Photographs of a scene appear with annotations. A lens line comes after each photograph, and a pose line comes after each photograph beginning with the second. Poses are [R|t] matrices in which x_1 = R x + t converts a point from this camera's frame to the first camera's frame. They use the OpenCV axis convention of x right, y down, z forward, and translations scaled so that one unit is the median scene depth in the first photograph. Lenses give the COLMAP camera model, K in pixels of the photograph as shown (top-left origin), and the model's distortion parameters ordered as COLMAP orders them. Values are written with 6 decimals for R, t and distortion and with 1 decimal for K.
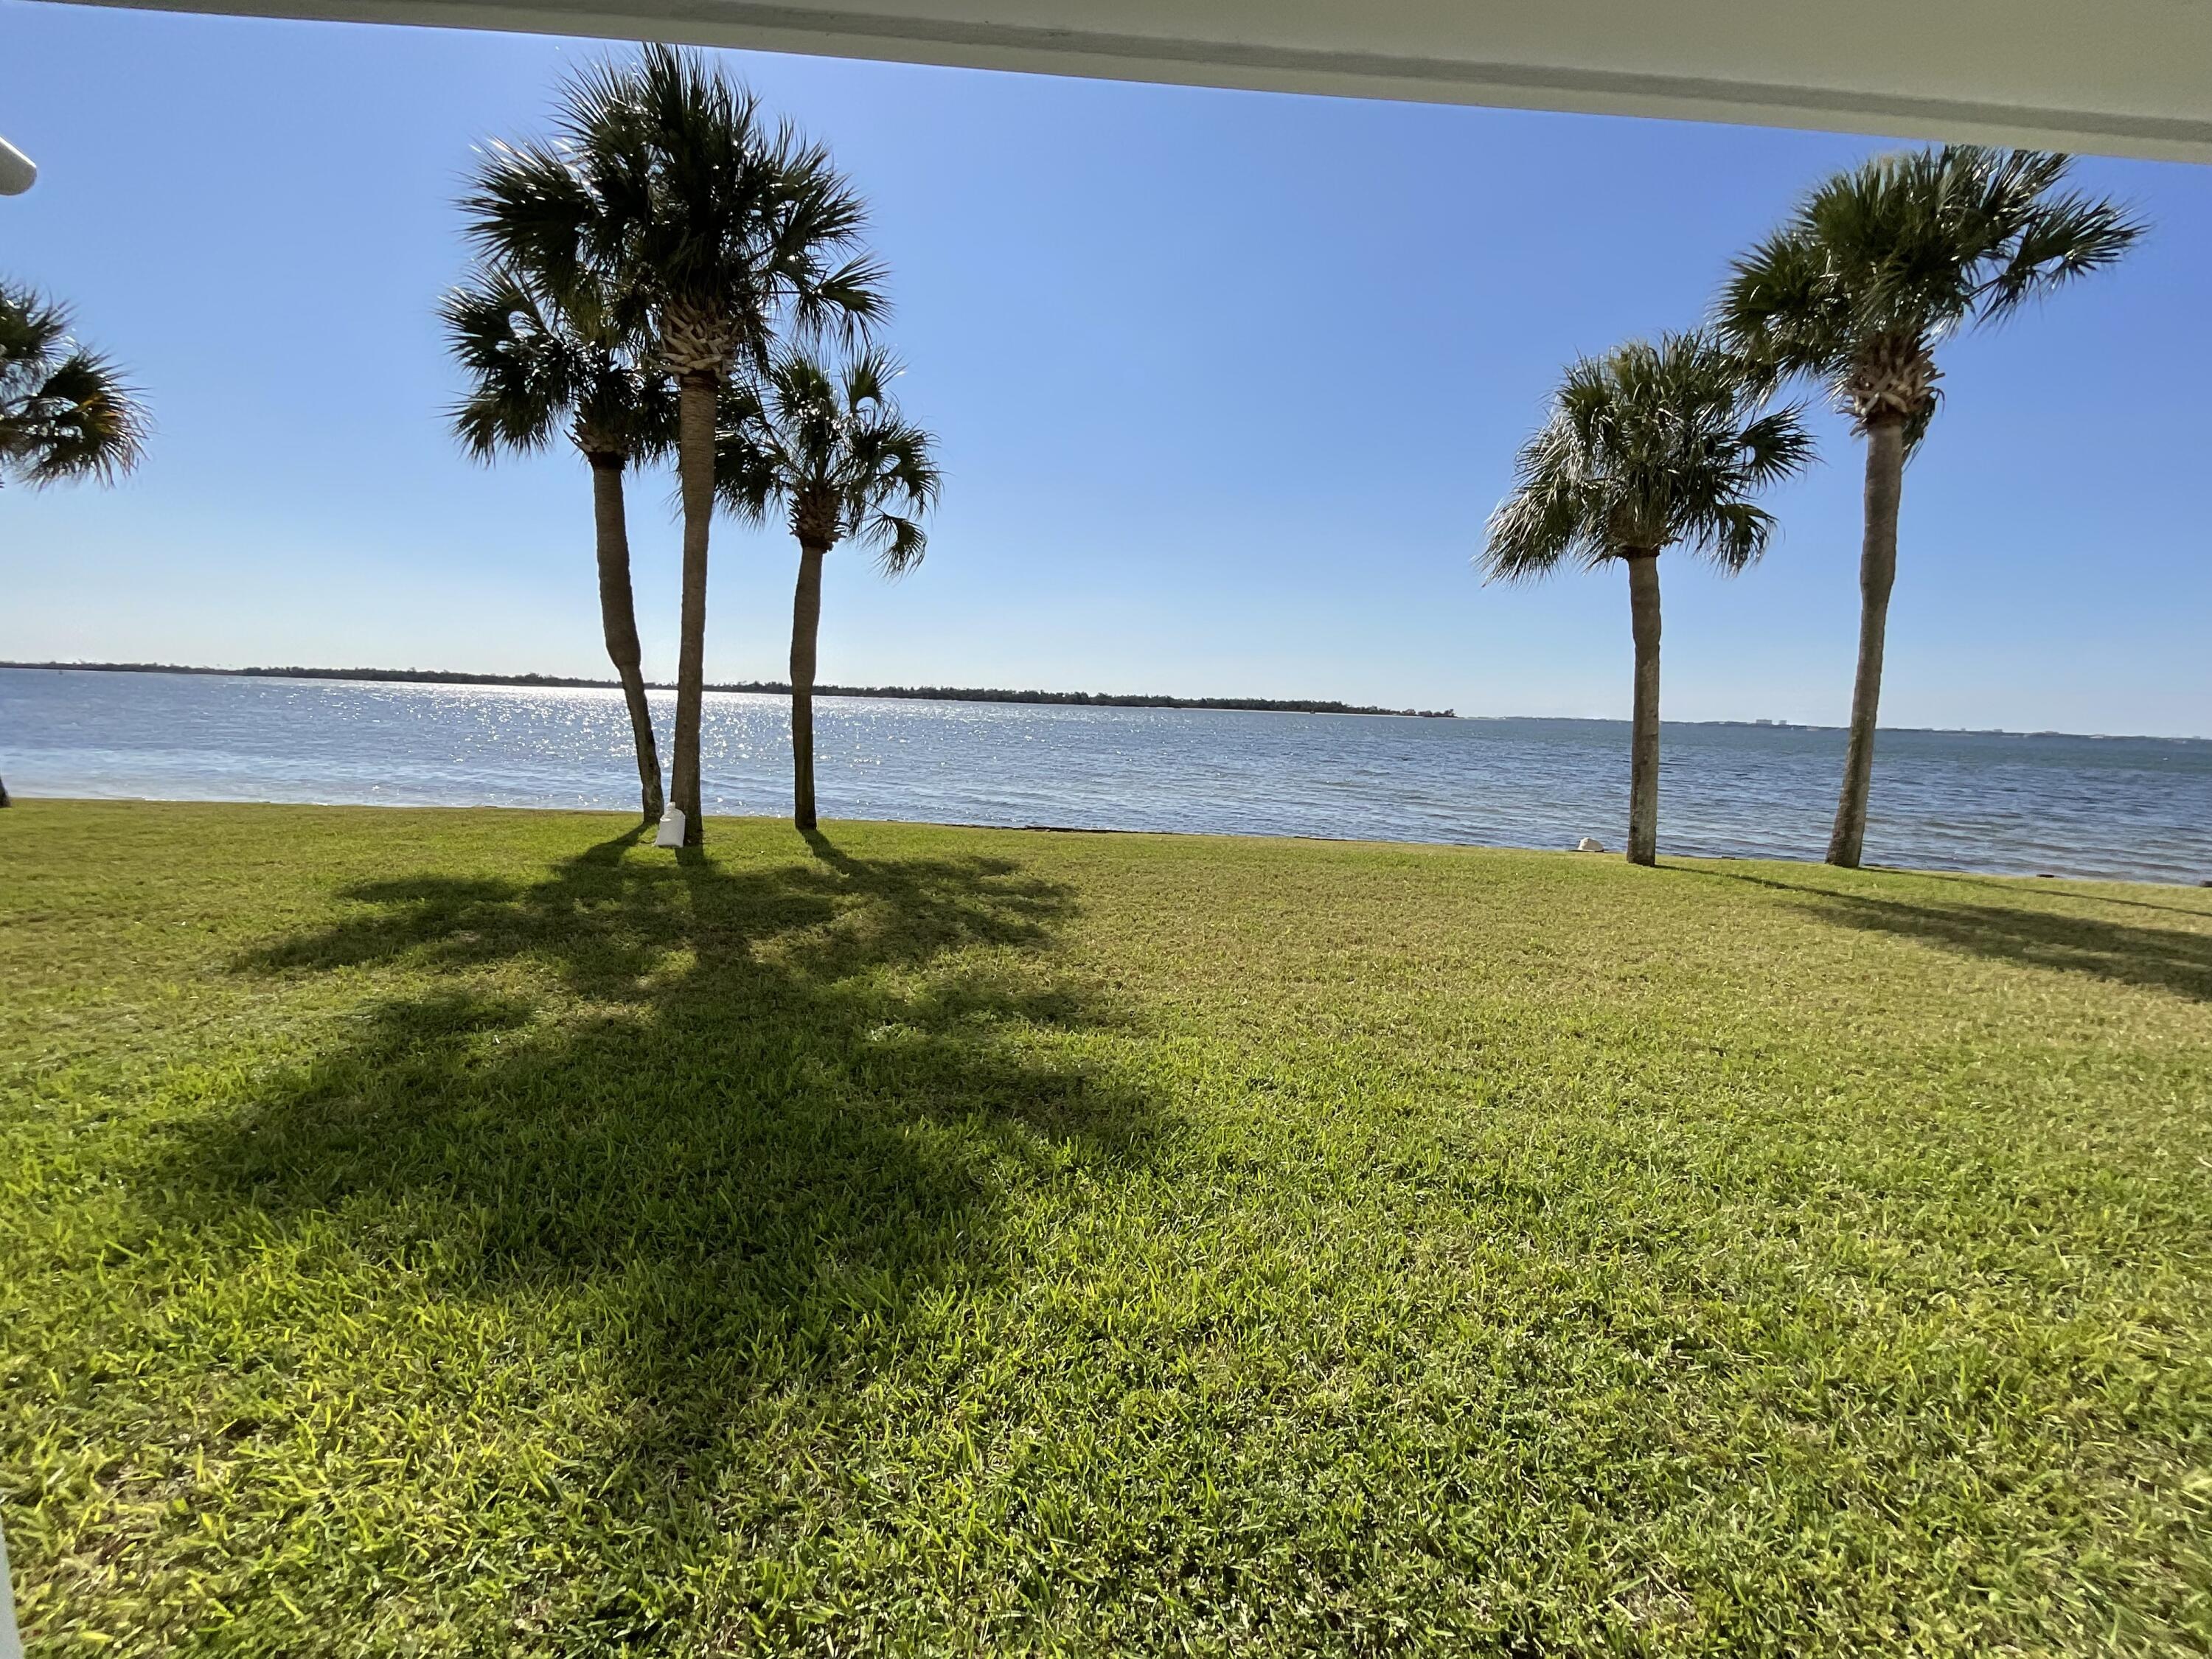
lens RADIAL K [[899.2, 0, 1106.0], [0, 899.2, 829.5], [0, 0, 1]] dist [-0.010584, 0.004863]
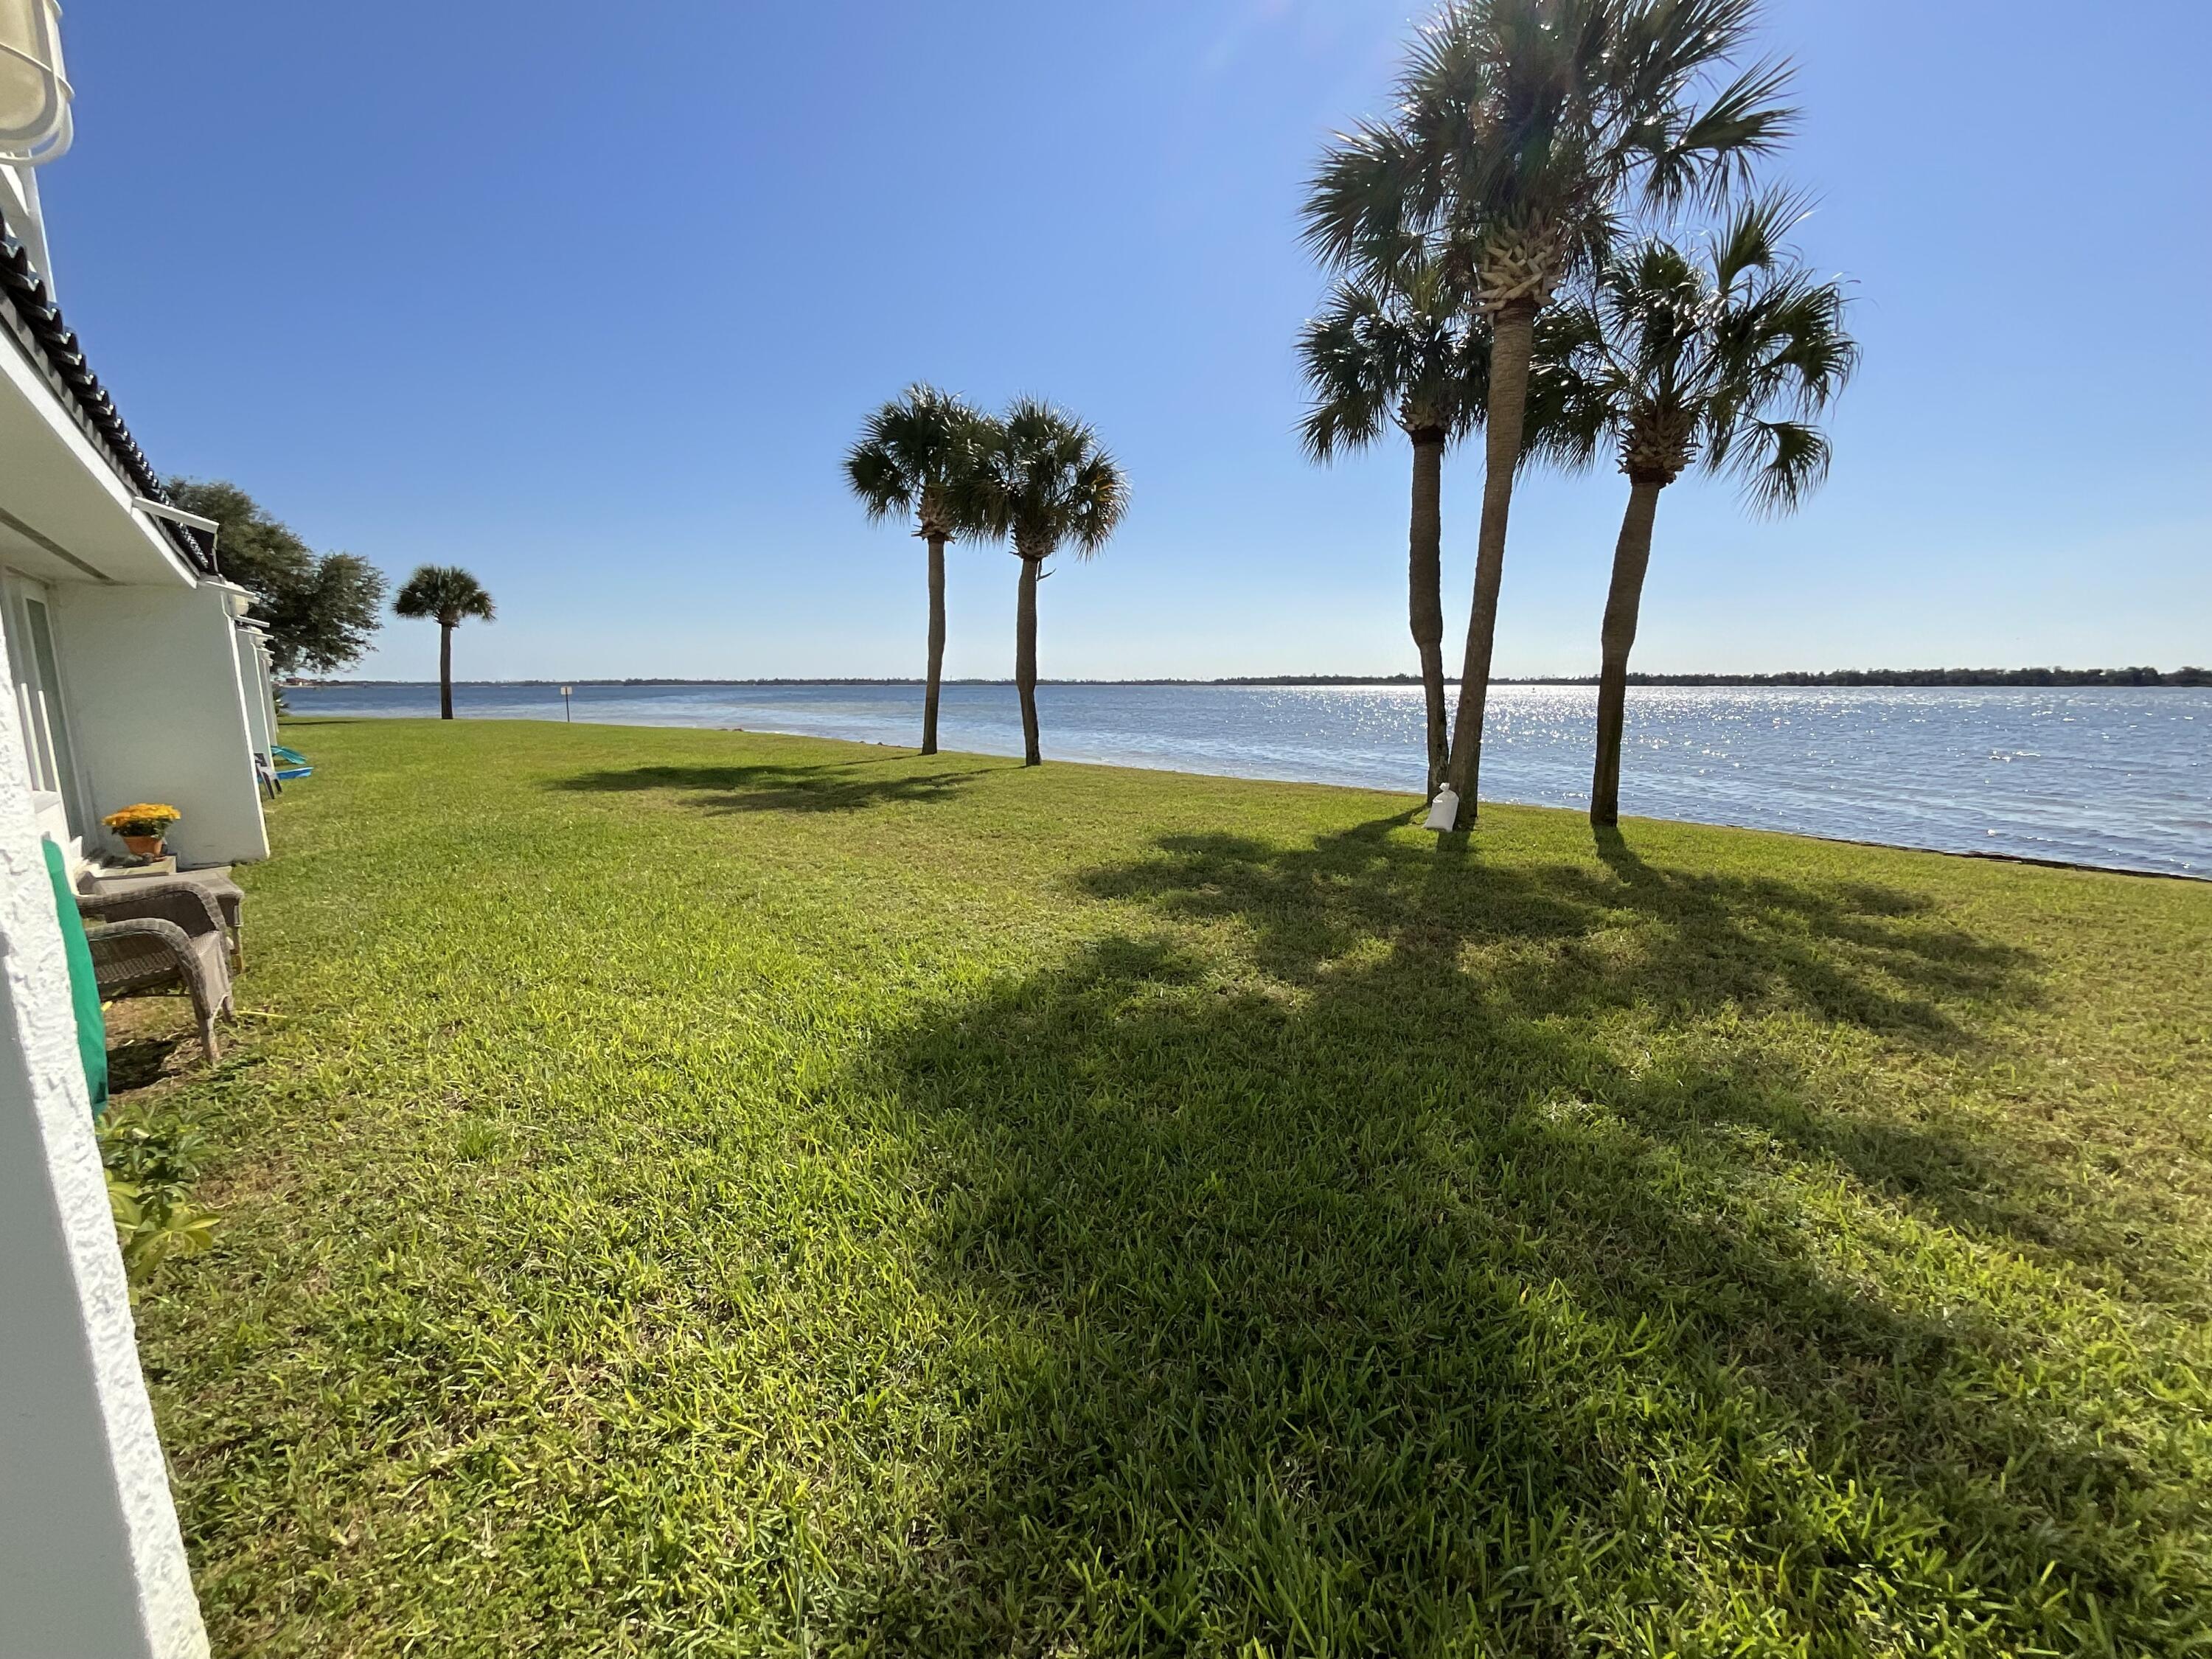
lens RADIAL K [[895.6, 0, 1106.0], [0, 895.6, 829.5], [0, 0, 1]] dist [0.000128, -0.000054]
pose [[0.637981, 0.088812, -0.764914, 0.015168], [-0.084398, 0.995407, 0.045181, 0.007180], [0.765413, 0.035732, 0.642546, 0.160907]]
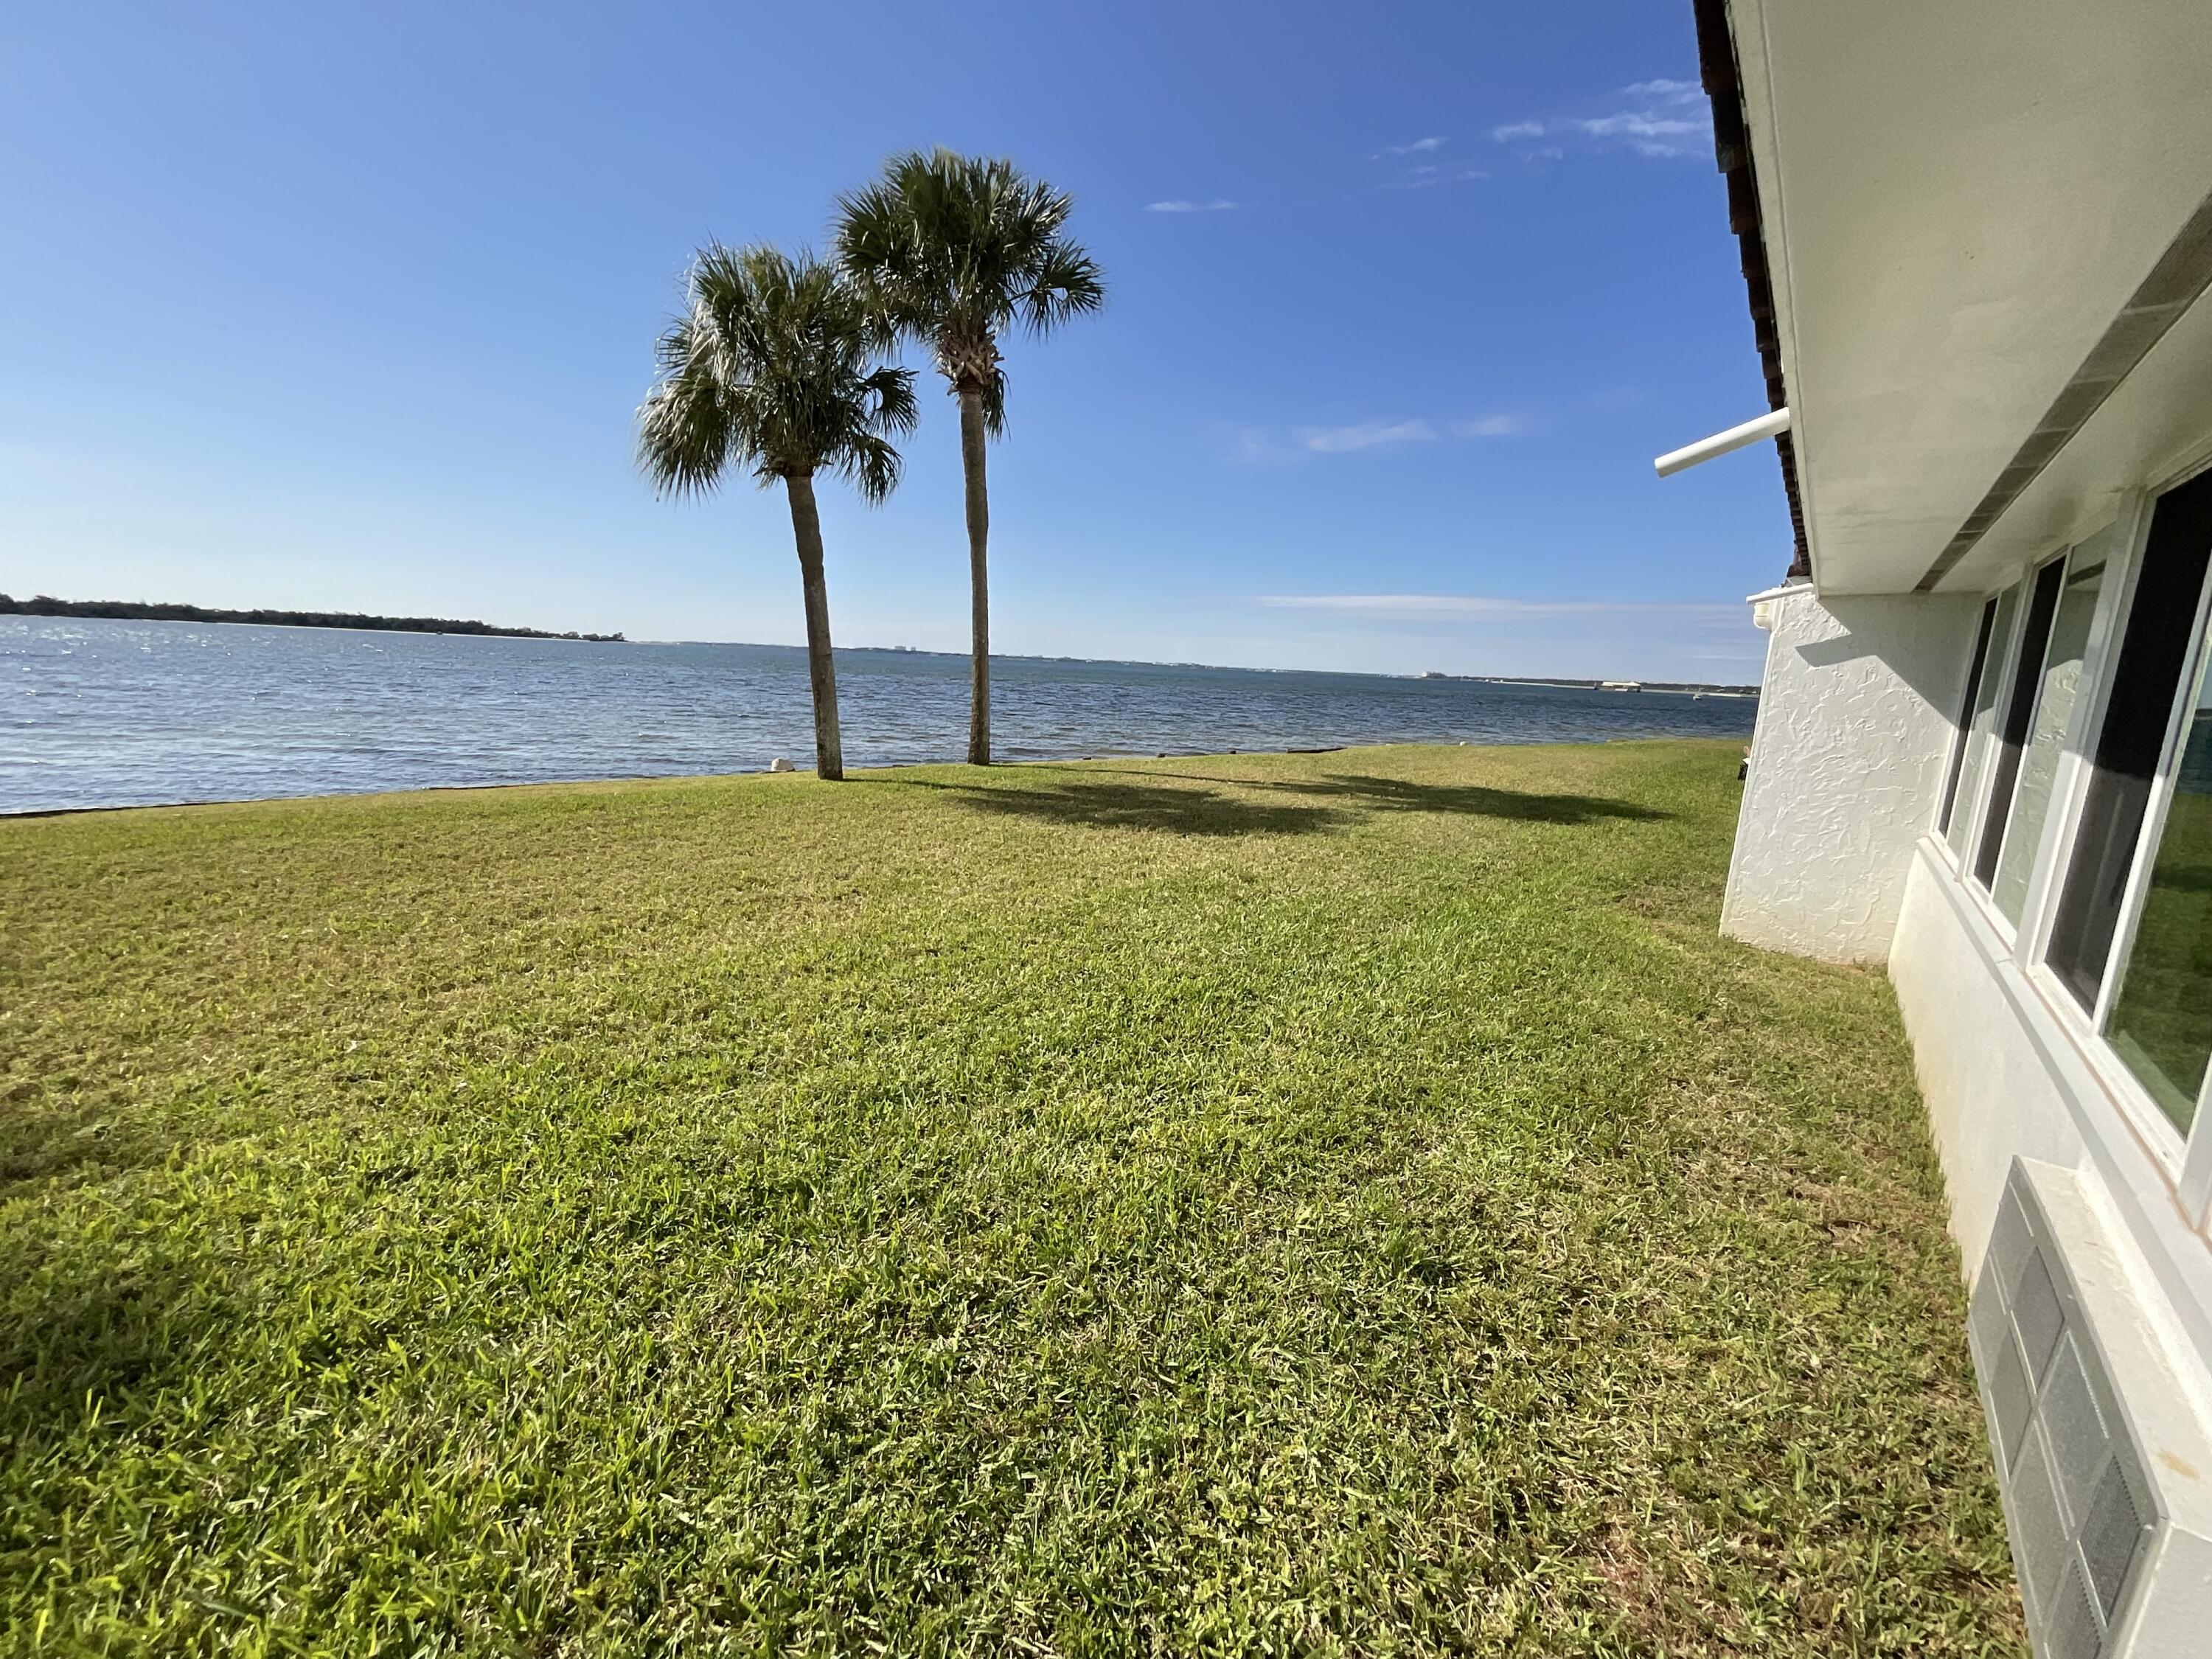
lens RADIAL K [[899.2, 0, 1106.0], [0, 899.2, 829.5], [0, 0, 1]] dist [-0.010584, 0.004863]
pose [[0.659024, -0.141608, 0.738671, 0.034665], [0.081028, 0.989767, 0.117454, -0.001027], [-0.747745, -0.017552, 0.663754, 0.086899]]
